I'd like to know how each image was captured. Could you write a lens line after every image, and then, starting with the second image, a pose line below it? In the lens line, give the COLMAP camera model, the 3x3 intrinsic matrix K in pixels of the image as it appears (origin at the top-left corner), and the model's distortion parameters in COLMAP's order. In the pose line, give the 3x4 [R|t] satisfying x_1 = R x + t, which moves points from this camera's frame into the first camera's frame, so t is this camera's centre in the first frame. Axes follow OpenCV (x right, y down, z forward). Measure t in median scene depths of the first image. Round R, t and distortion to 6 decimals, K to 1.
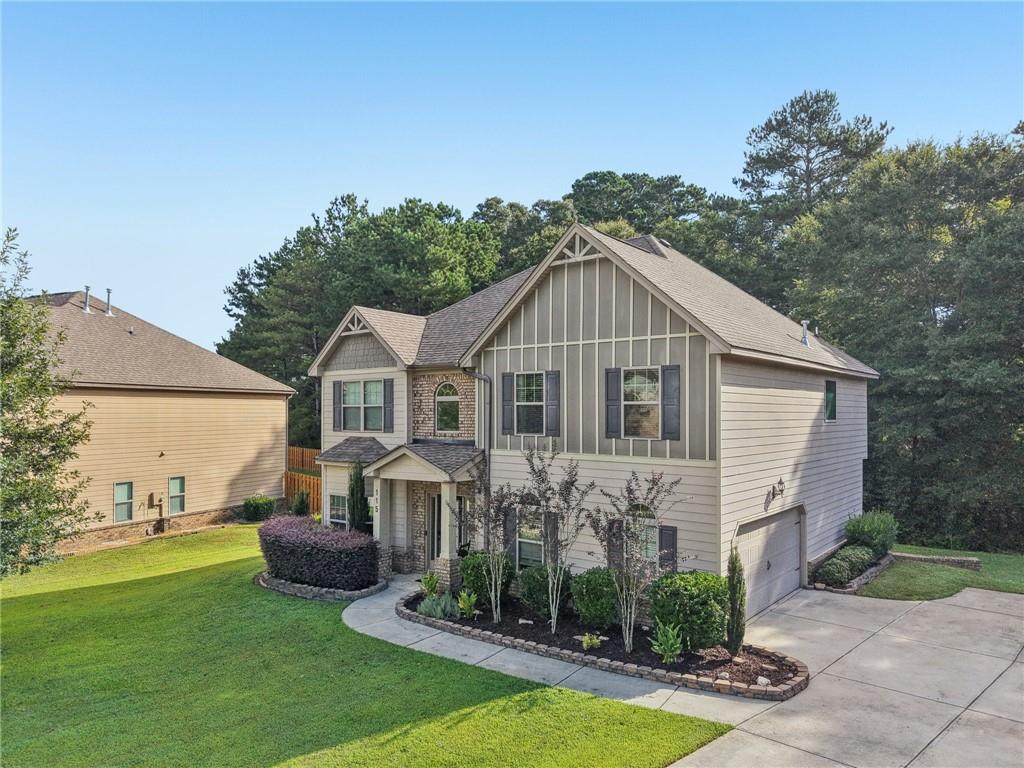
lens RADIAL K [[692.7, 0, 511.5], [0, 692.7, 415.5], [0, 0, 1]] dist [0.023145, -0.030931]
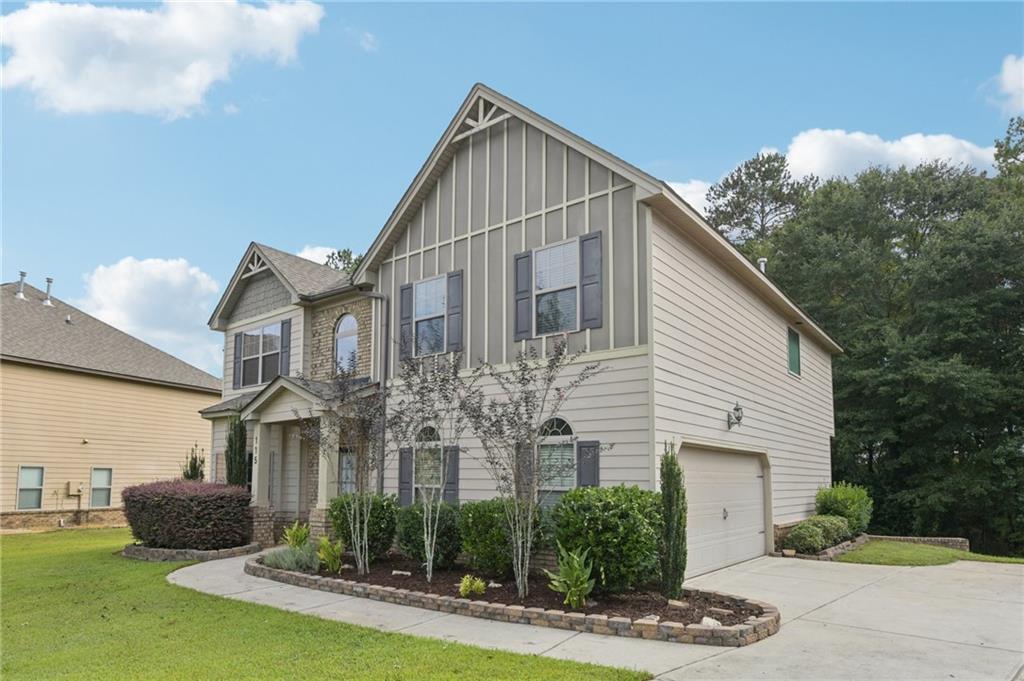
lens RADIAL K [[603.4, 0, 519.4], [0, 603.4, 438.1], [0, 0, 1]] dist [-0.008355, -0.002755]
pose [[0.999954, 0.001990, 0.009435, 0.127202], [-0.001291, 0.997298, -0.073451, 0.179696], [-0.009555, 0.073435, 0.997254, 0.305970]]
